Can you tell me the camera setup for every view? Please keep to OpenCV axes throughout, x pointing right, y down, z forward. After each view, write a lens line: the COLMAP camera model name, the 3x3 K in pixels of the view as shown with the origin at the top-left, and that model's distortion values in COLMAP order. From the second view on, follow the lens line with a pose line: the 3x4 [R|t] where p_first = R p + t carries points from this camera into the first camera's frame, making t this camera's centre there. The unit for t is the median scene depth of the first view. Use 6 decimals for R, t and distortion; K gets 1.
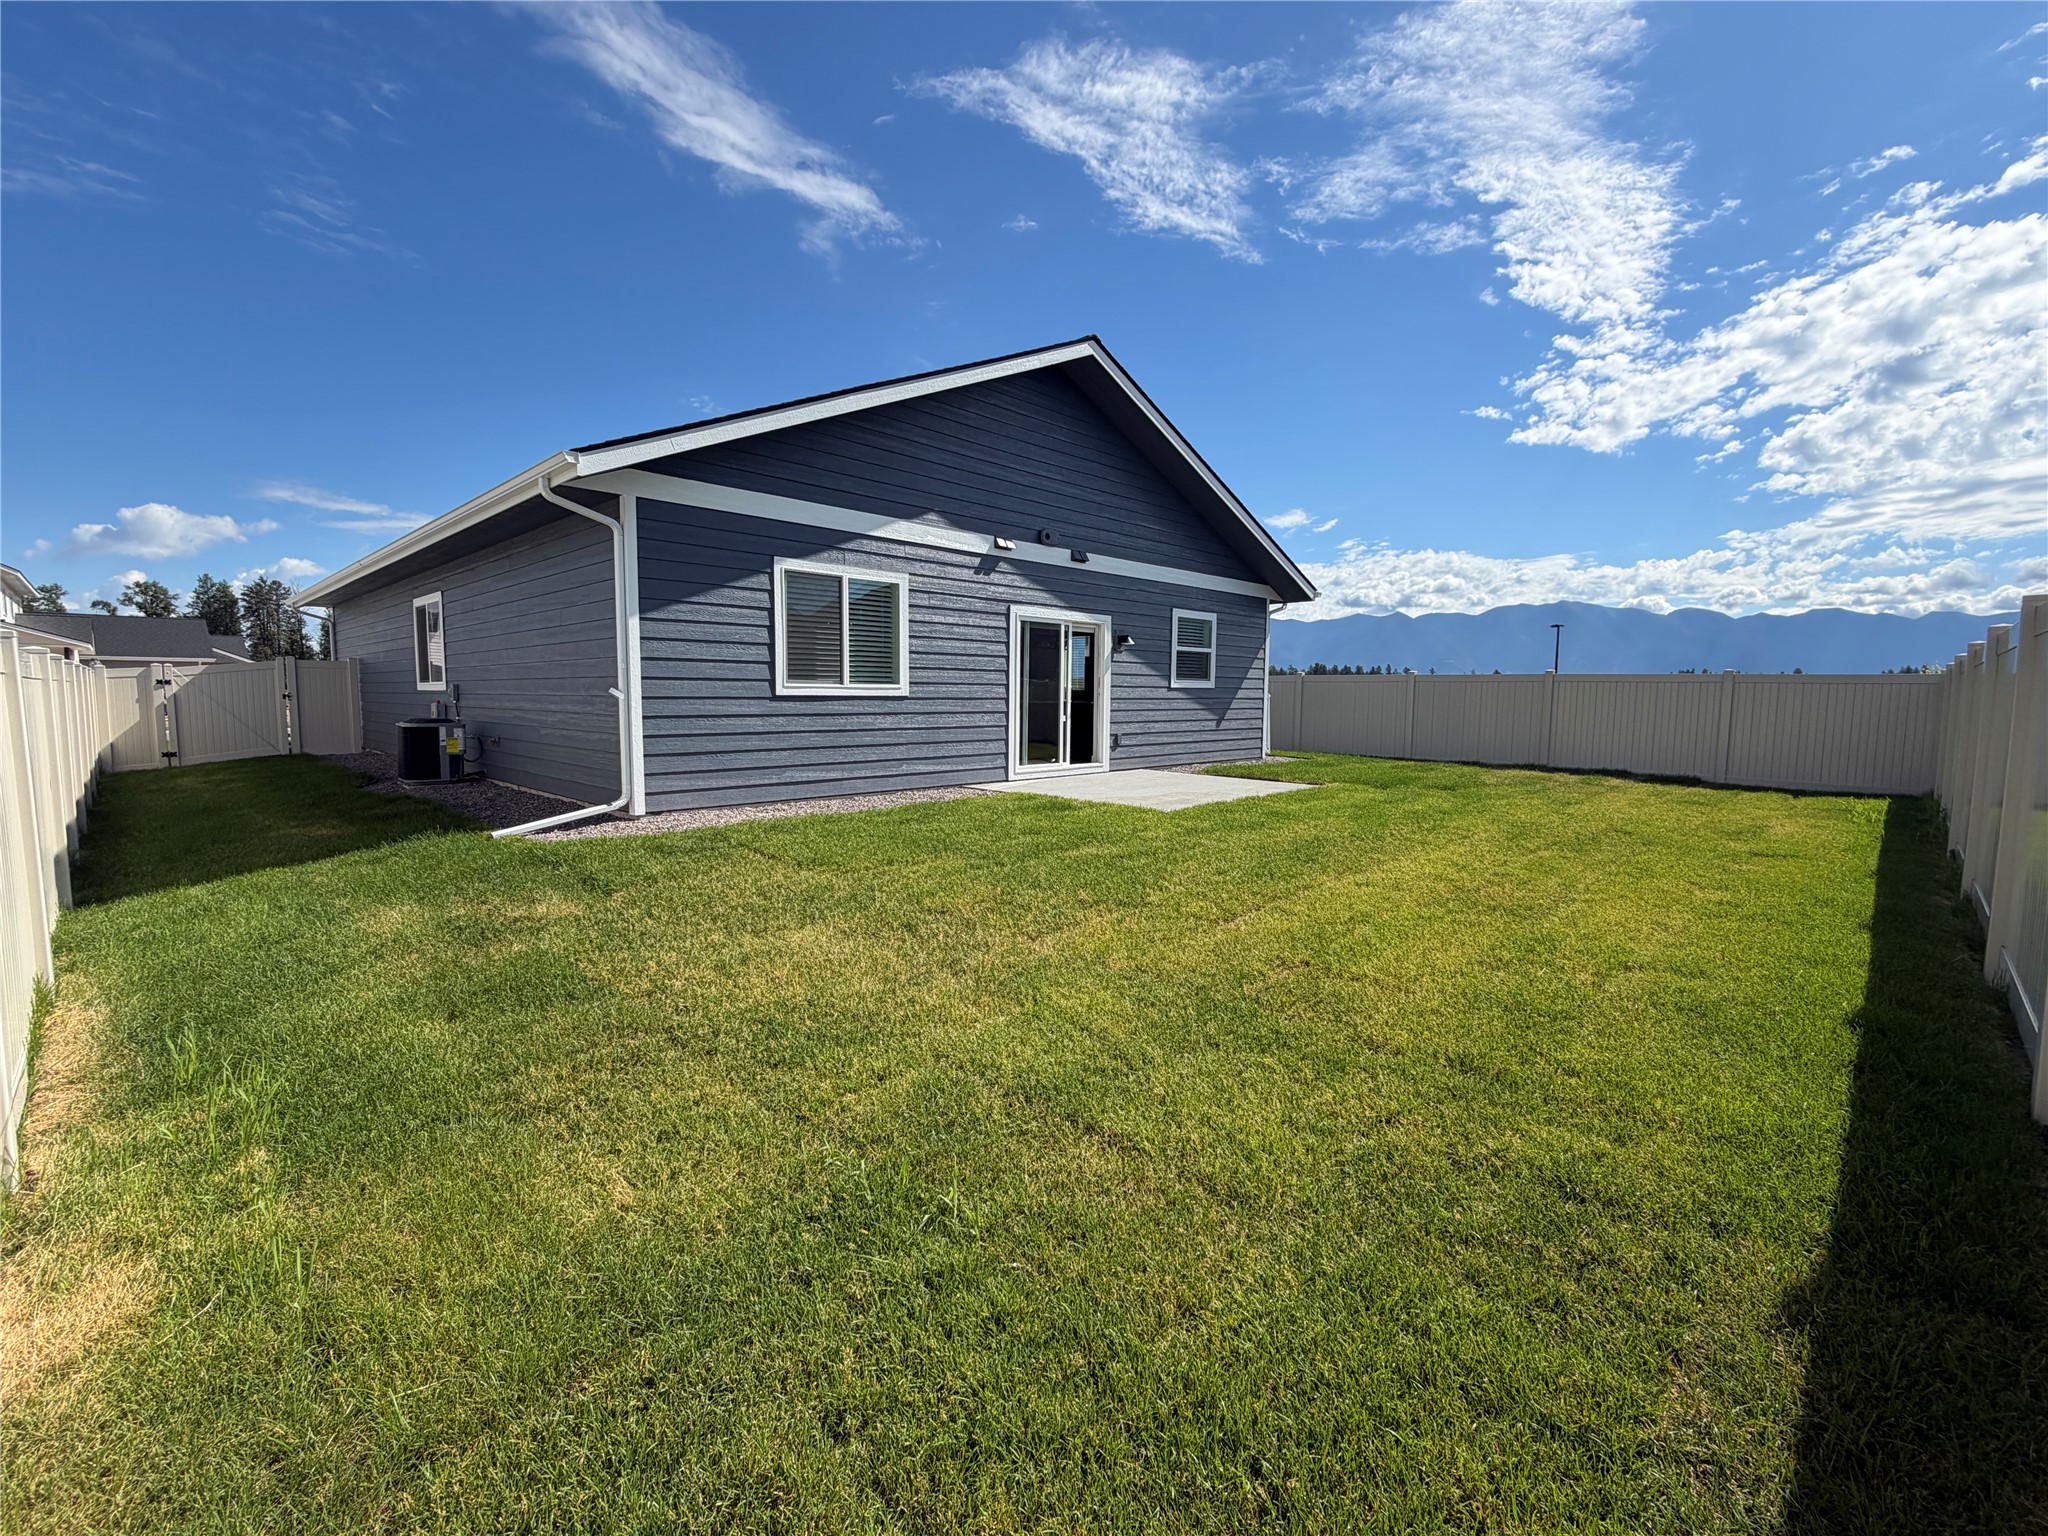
lens RADIAL K [[882.7, 0, 1015.4], [0, 882.7, 774.9], [0, 0, 1]] dist [-0.000620, 0.000002]
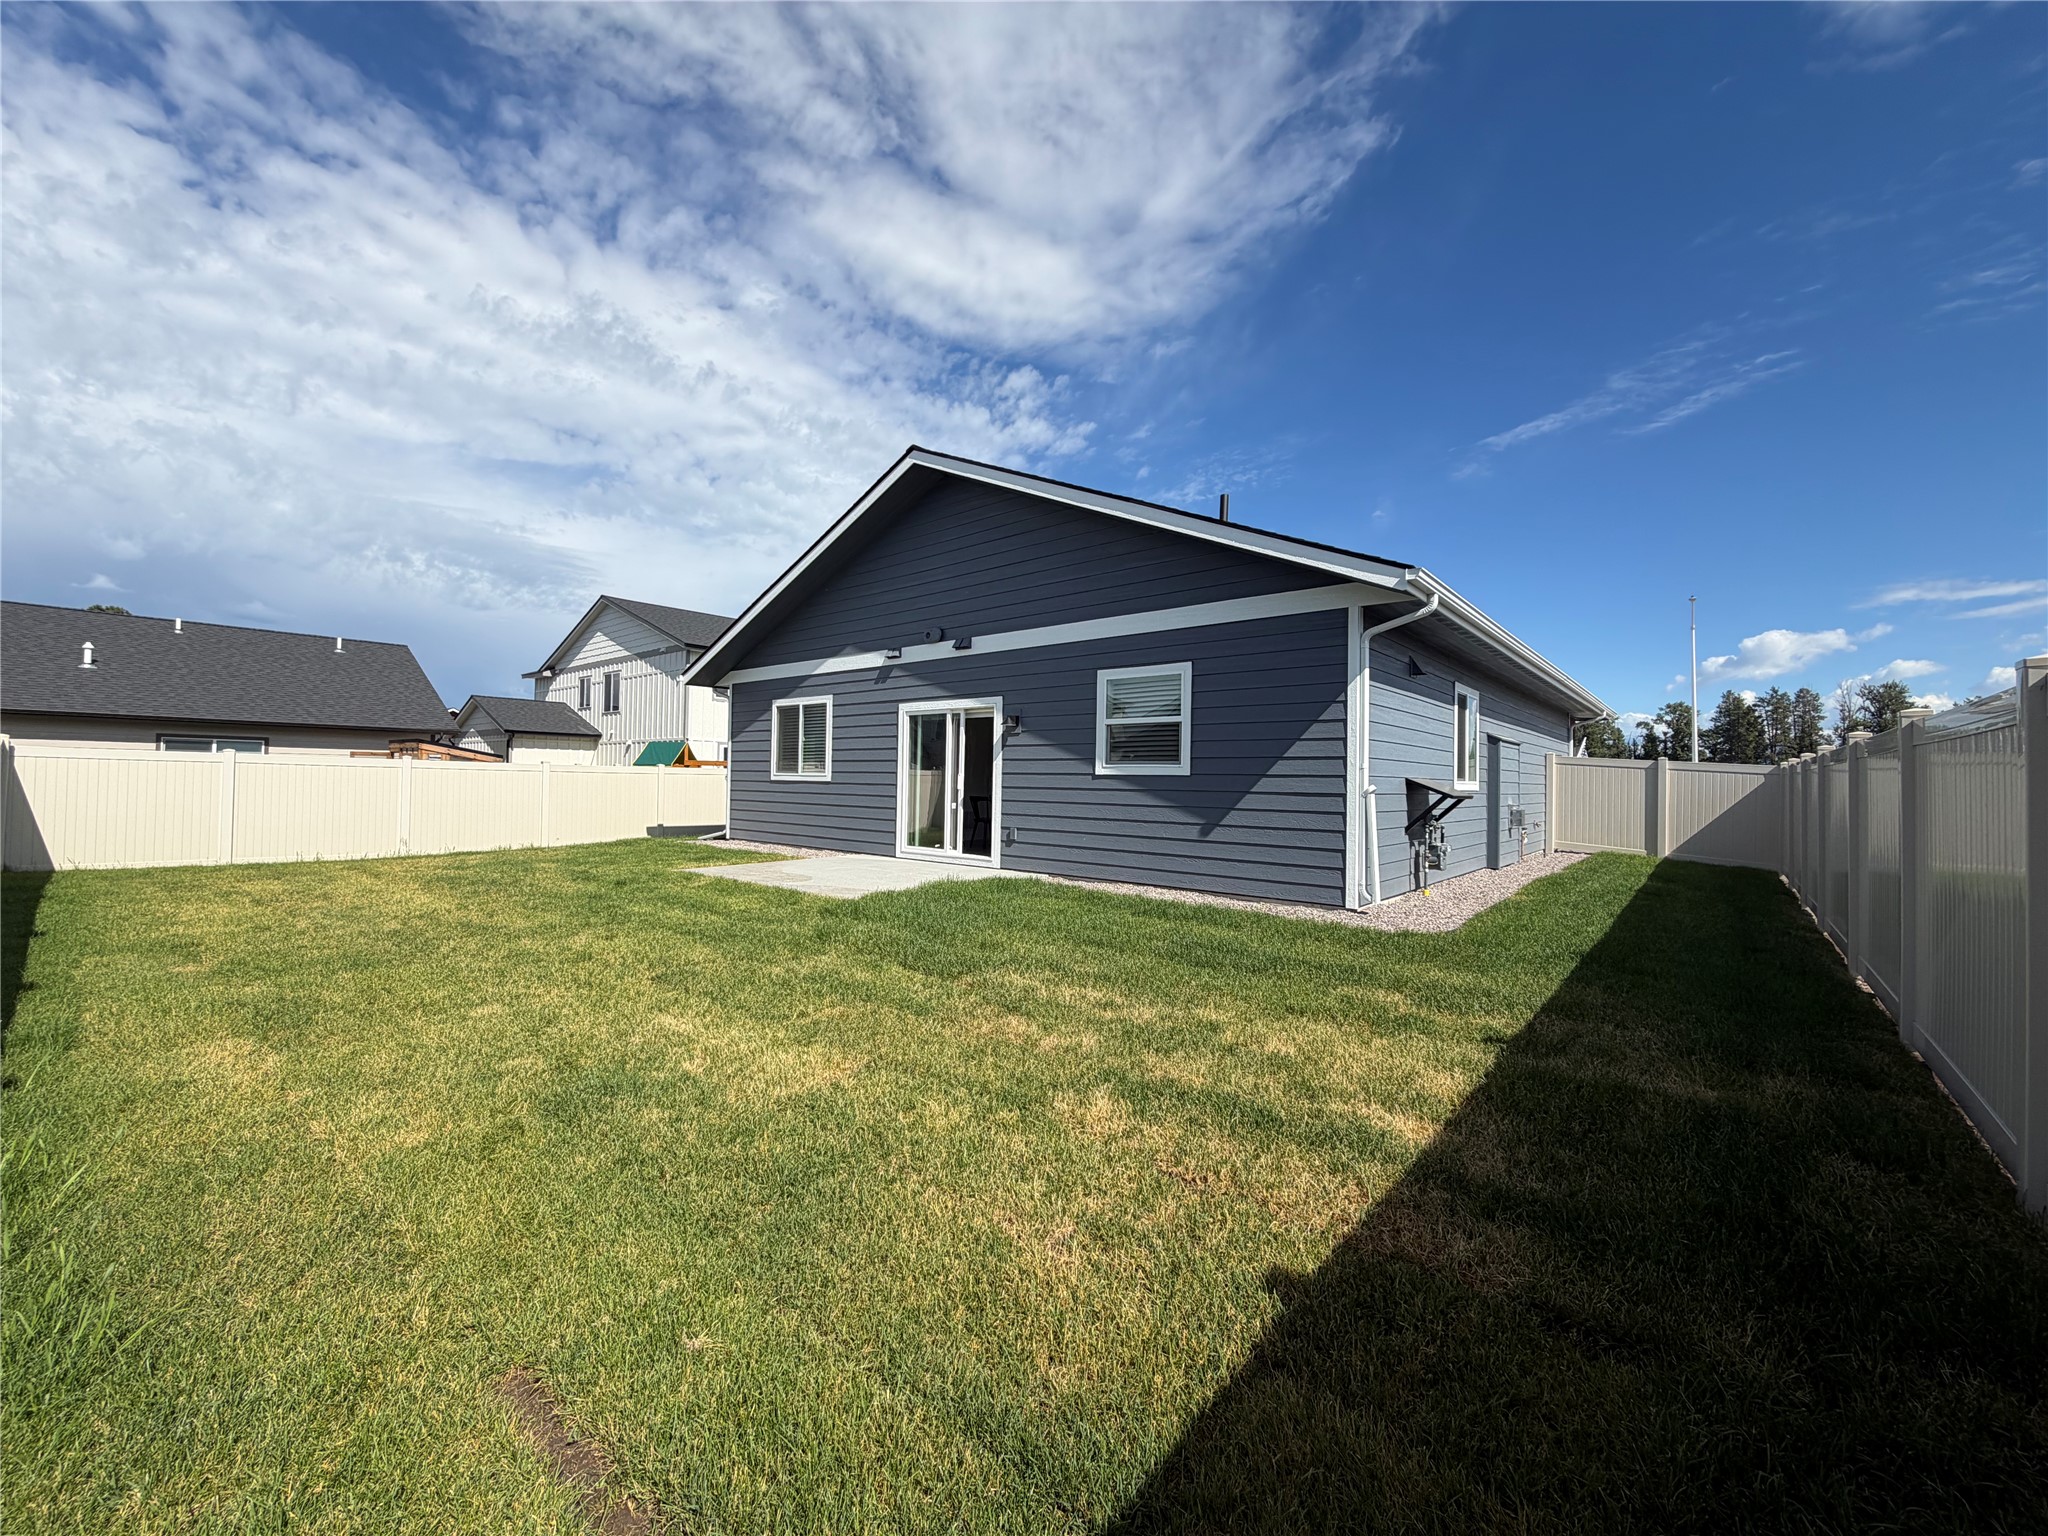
lens RADIAL K [[820.4, 0, 1022.2], [0, 820.4, 774.4], [0, 0, 1]] dist [0.002396, 0.000176]
pose [[0.063643, -0.014091, -0.997873, 0.931068], [-0.106702, 0.994073, -0.020843, -0.083037], [0.992252, 0.107801, 0.061762, 0.957137]]
